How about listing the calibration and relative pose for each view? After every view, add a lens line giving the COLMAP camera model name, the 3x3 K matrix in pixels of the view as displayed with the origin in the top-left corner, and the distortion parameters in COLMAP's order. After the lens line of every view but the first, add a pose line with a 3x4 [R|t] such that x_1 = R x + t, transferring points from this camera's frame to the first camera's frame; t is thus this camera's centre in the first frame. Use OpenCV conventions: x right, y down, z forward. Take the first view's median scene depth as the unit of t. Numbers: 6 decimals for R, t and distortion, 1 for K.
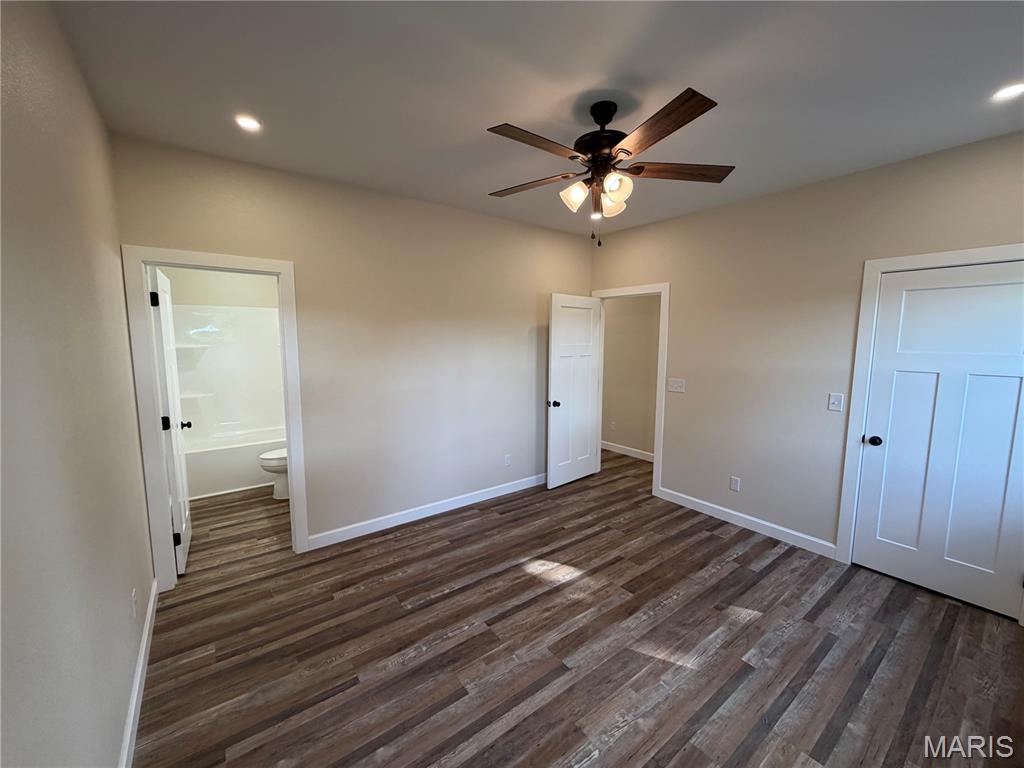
lens RADIAL K [[407.3, 0, 512.0], [0, 407.3, 384.0], [0, 0, 1]] dist [-0.000352, -0.000169]
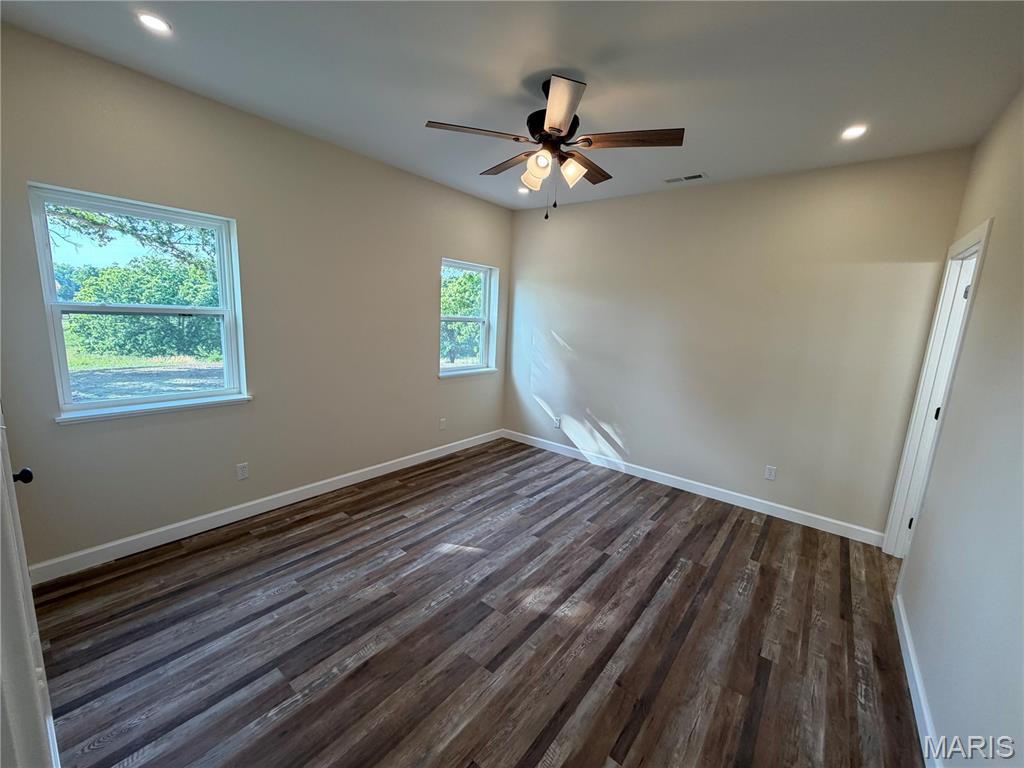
lens RADIAL K [[407.3, 0, 512.0], [0, 407.3, 384.0], [0, 0, 1]] dist [-0.000352, -0.000169]
pose [[-0.966020, -0.010120, -0.258271, 0.507620], [-0.084152, 0.957105, 0.277252, -0.186848], [0.244387, 0.289565, -0.925434, 1.847756]]
